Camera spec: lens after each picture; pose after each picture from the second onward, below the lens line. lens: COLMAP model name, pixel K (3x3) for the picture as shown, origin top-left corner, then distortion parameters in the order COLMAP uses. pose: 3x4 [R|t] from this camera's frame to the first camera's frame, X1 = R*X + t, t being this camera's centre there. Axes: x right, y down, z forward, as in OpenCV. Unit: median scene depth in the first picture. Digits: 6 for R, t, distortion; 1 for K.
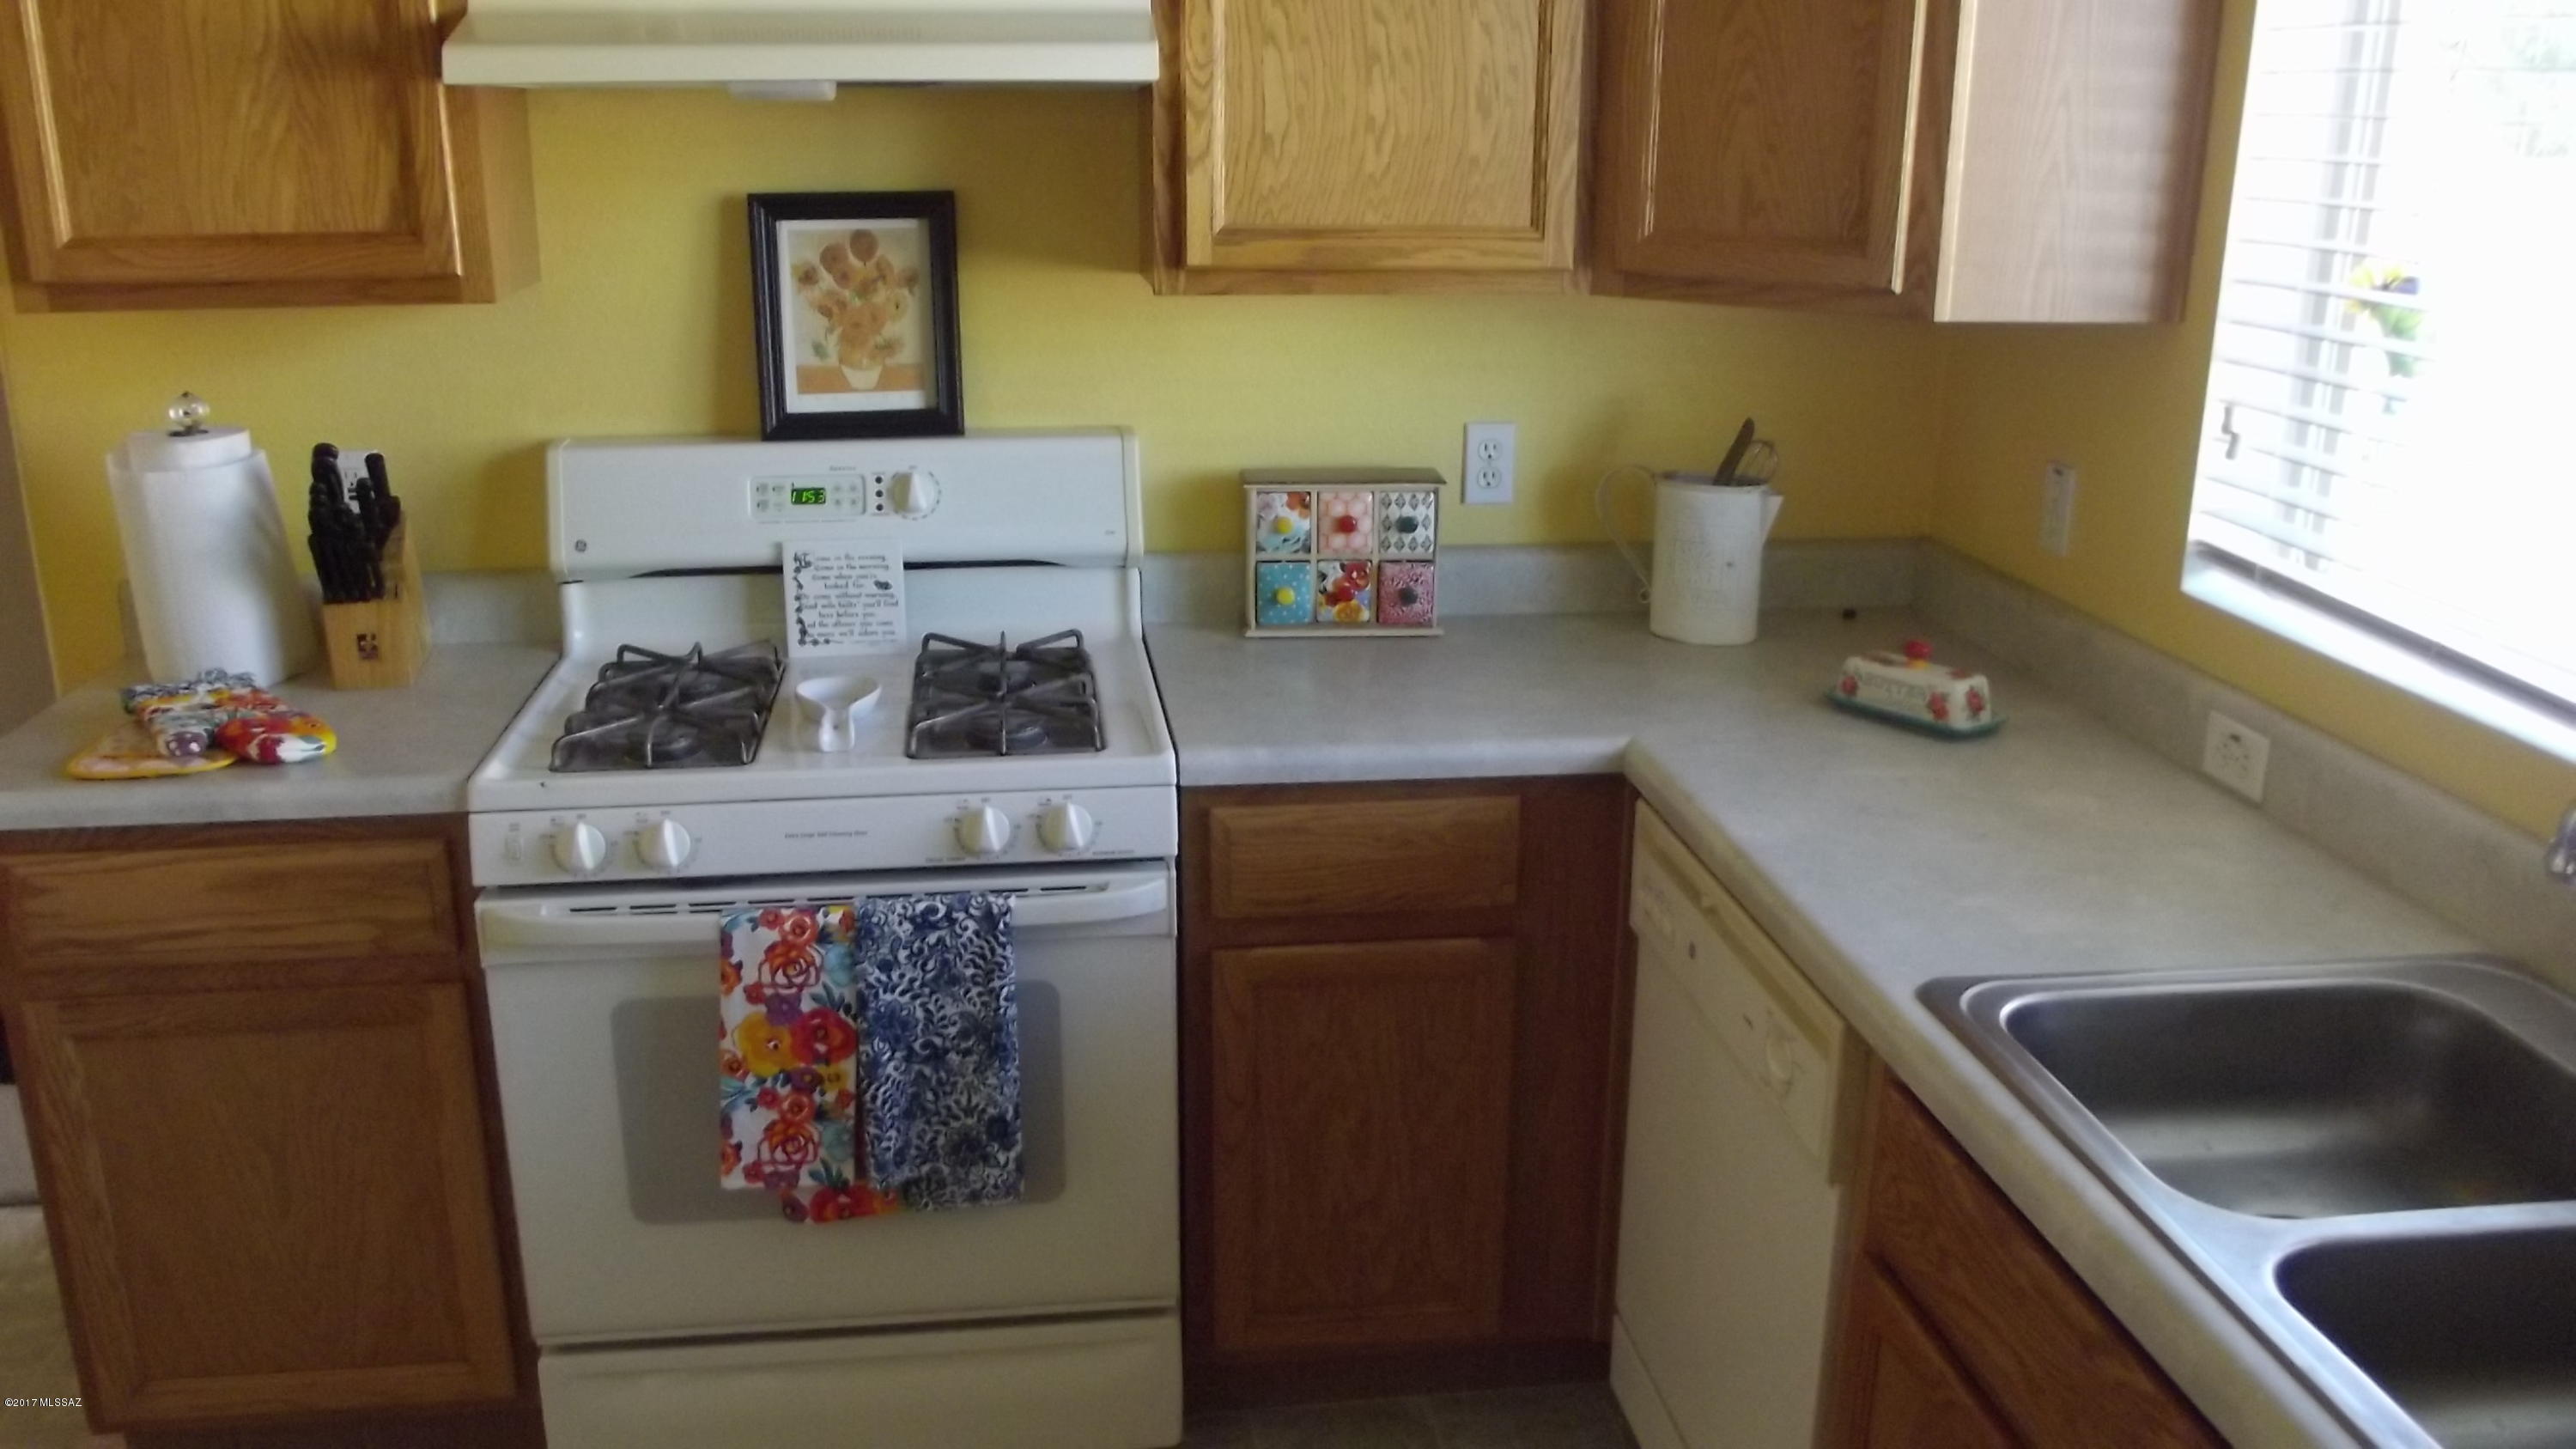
lens RADIAL K [[2144.0, 0, 1251.4], [0, 2144.0, 793.3], [0, 0, 1]] dist [-0.075076, 0.034564]
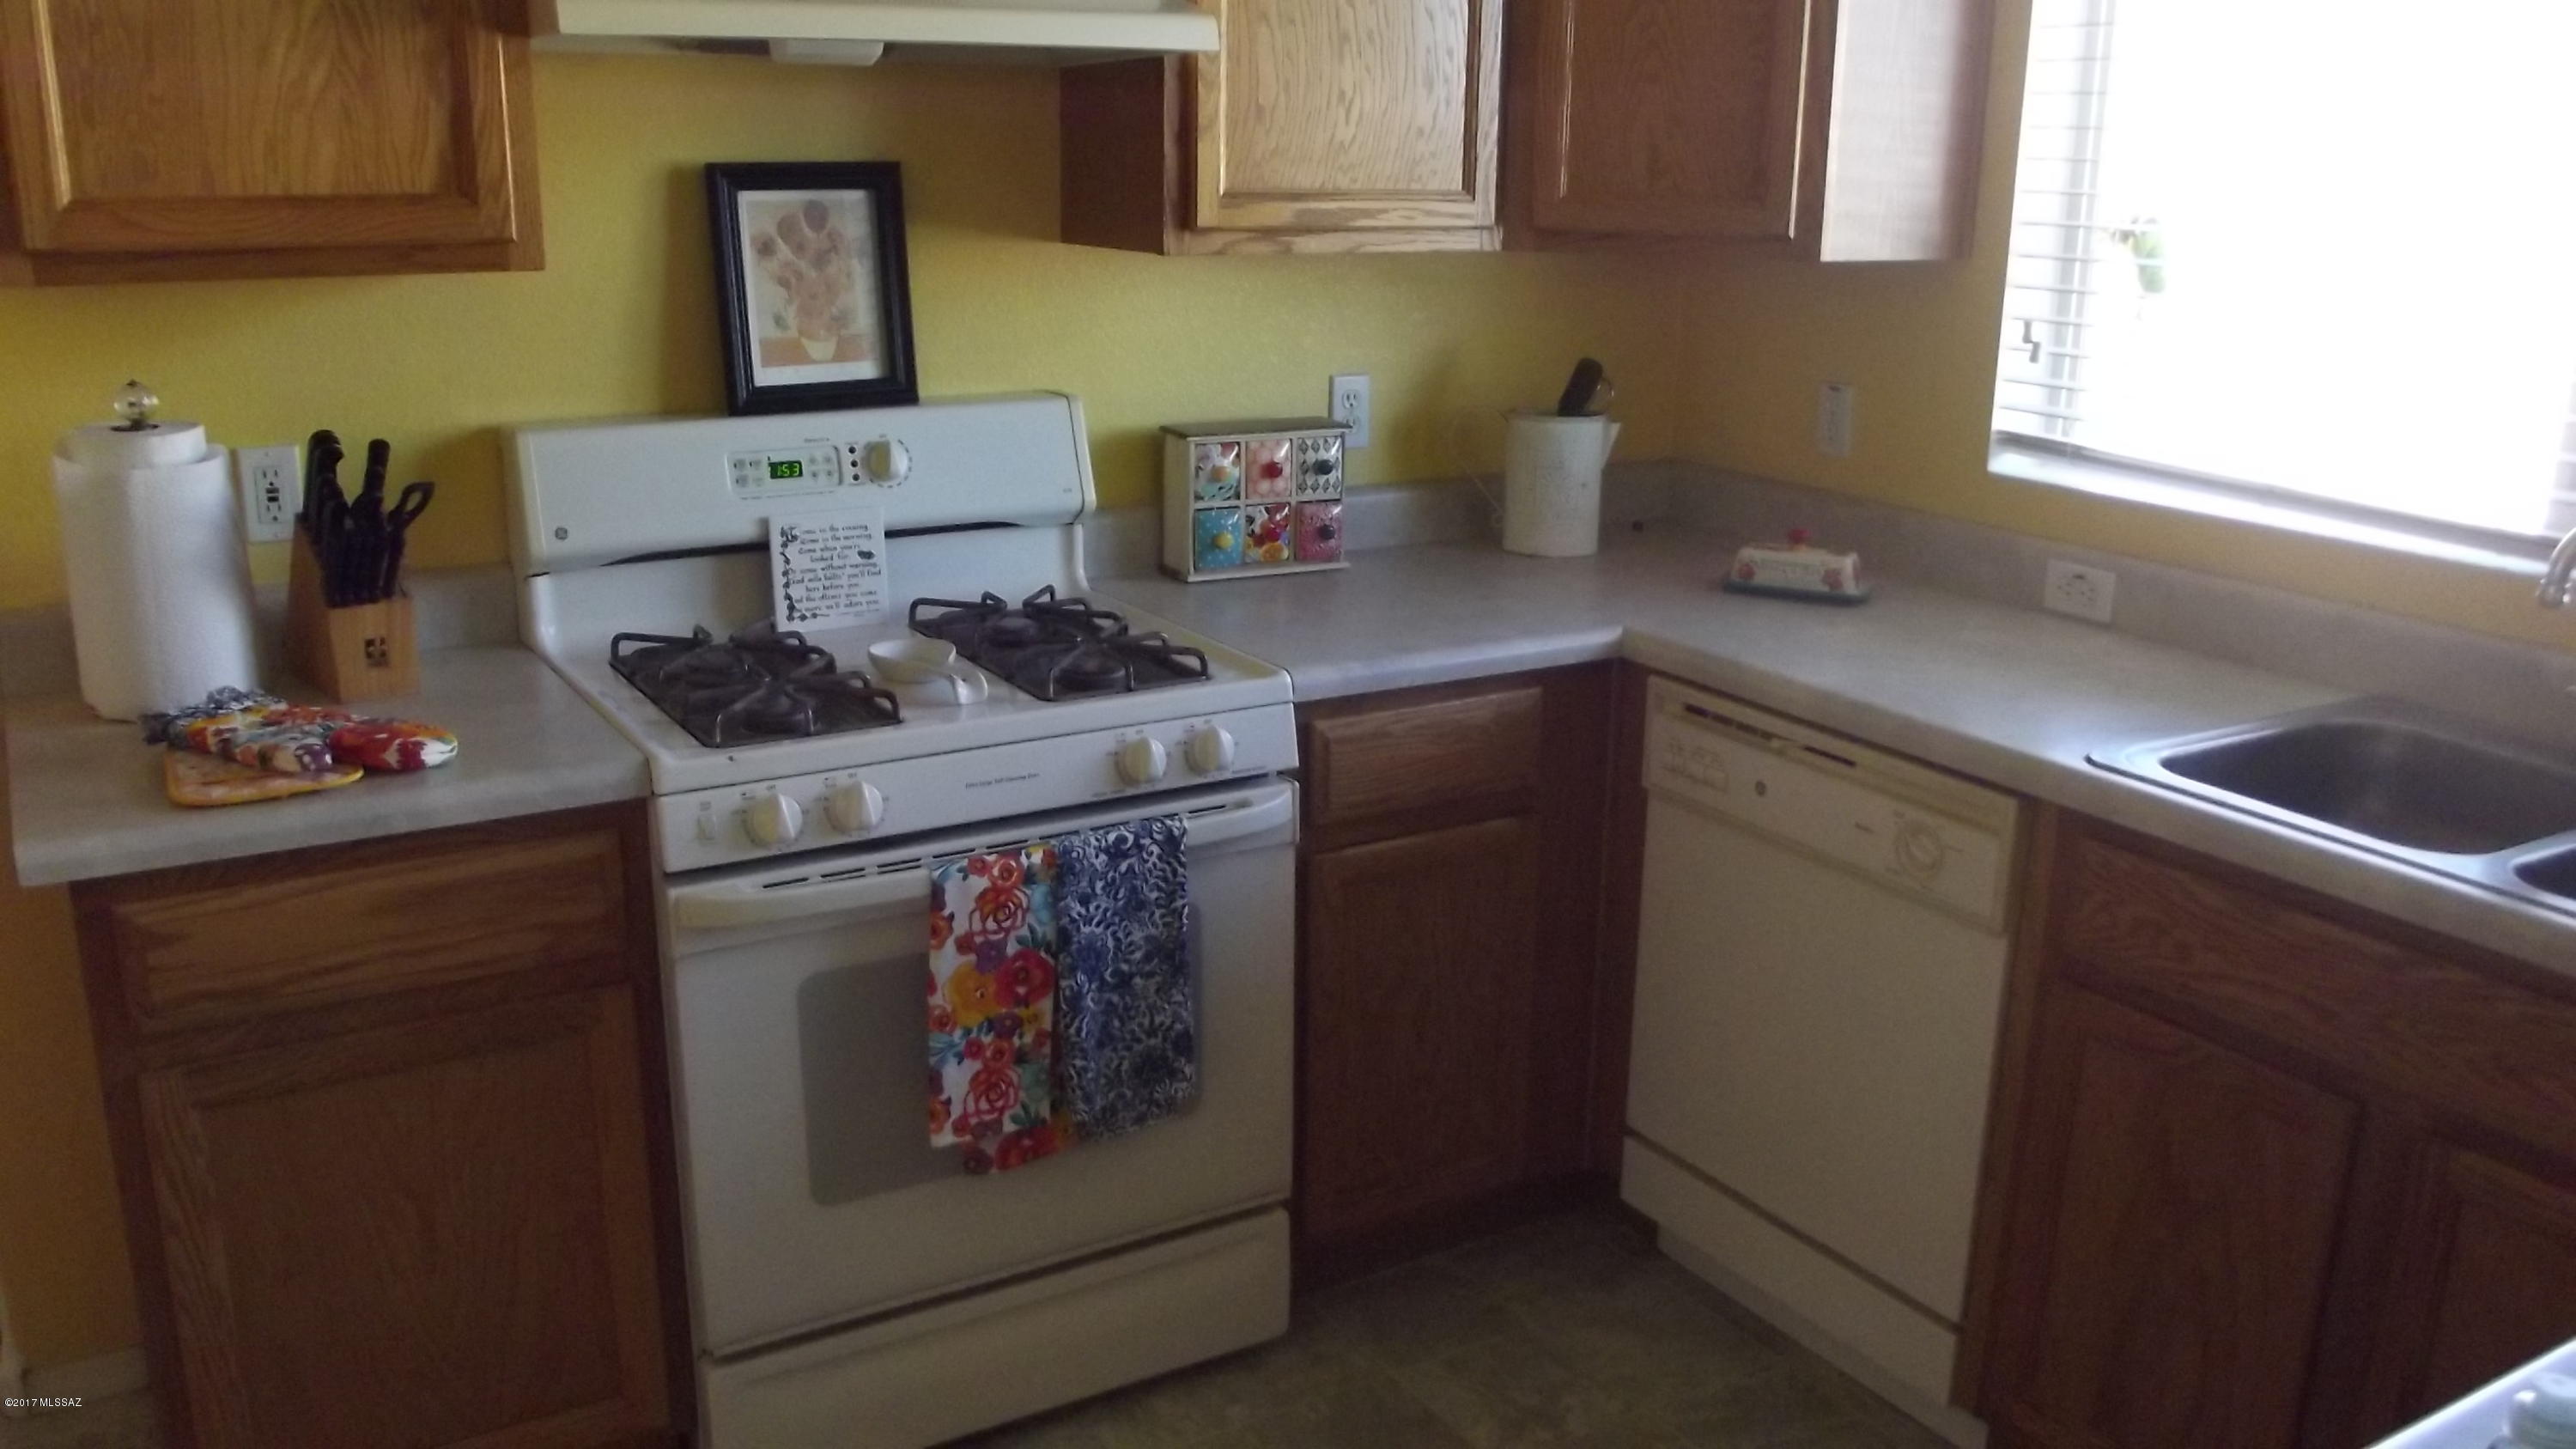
lens RADIAL K [[2144.0, 0, 1299.2], [0, 2144.0, 761.1], [0, 0, 1]] dist [-0.075076, 0.034564]
pose [[0.911604, -0.108740, 0.396426, -0.447643], [0.119325, 0.992853, -0.002054, 0.027915], [-0.393369, 0.049176, 0.918064, 0.011917]]
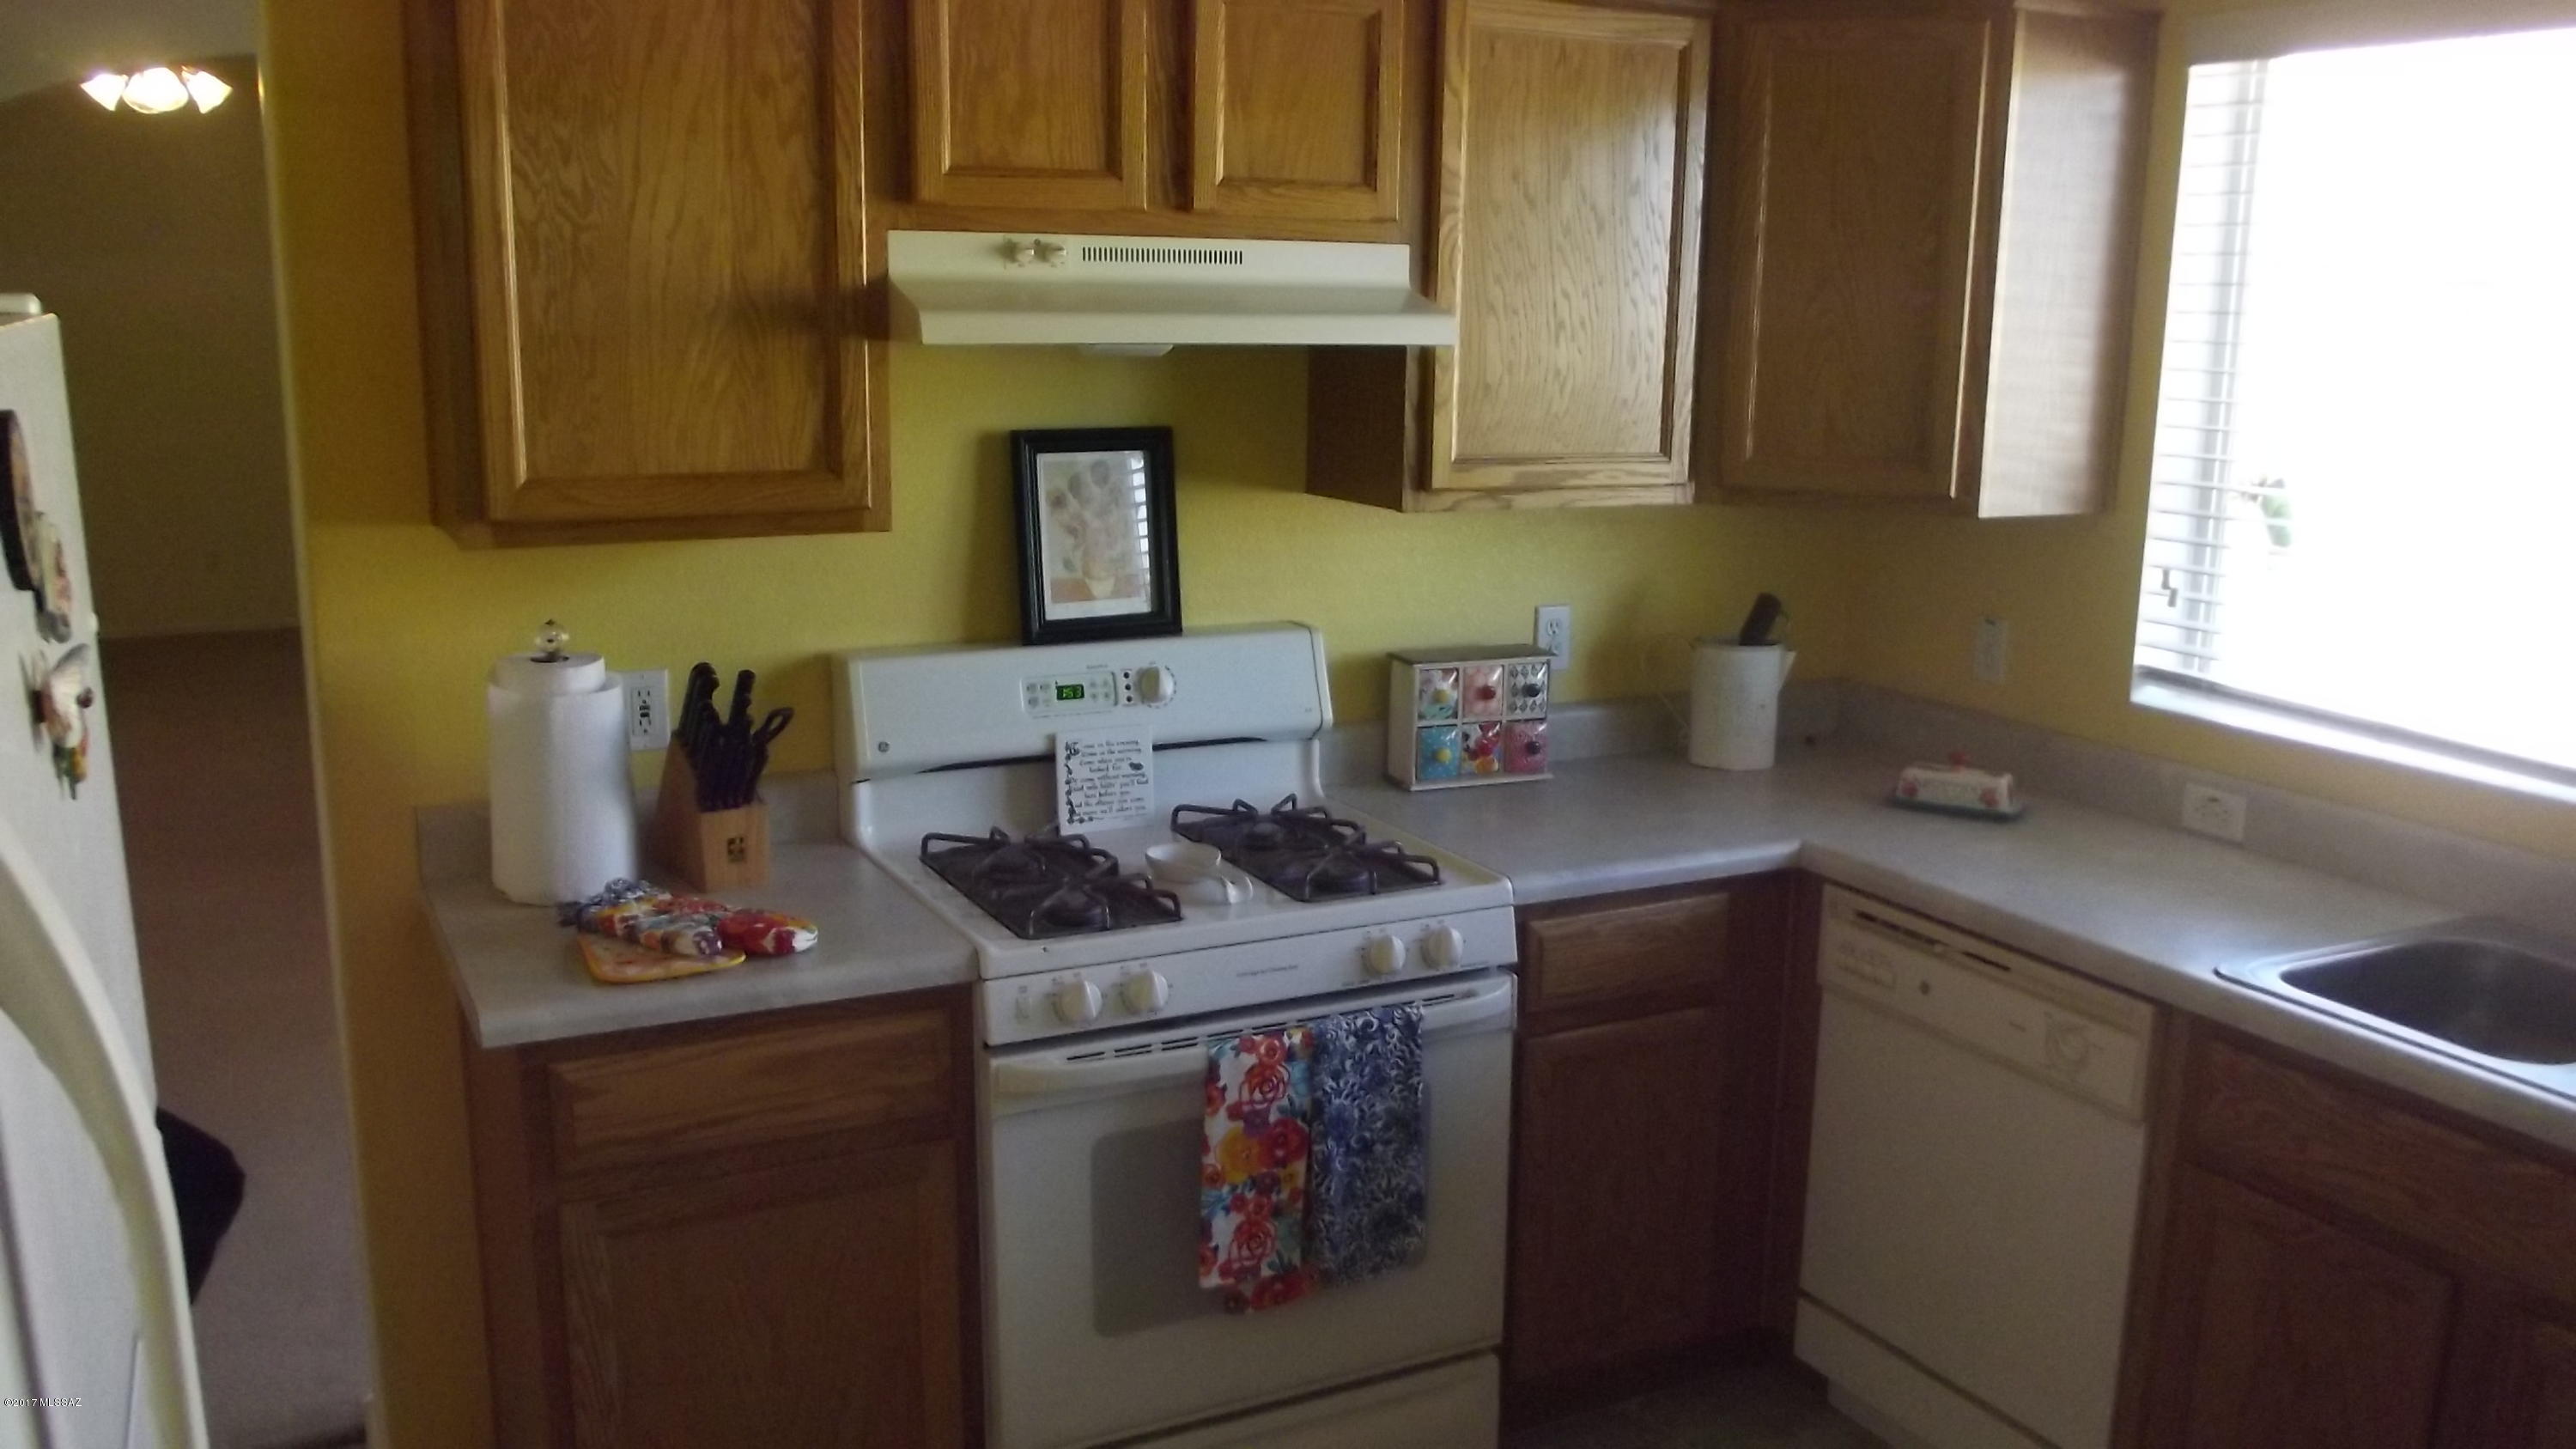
lens RADIAL K [[2144.0, 0, 1310.1], [0, 2144.0, 770.1], [0, 0, 1]] dist [-0.075076, 0.034564]
pose [[0.935803, -0.066586, 0.346179, -0.548657], [0.099342, 0.992012, -0.077737, 0.003650], [-0.338237, 0.107137, 0.934942, -0.117834]]
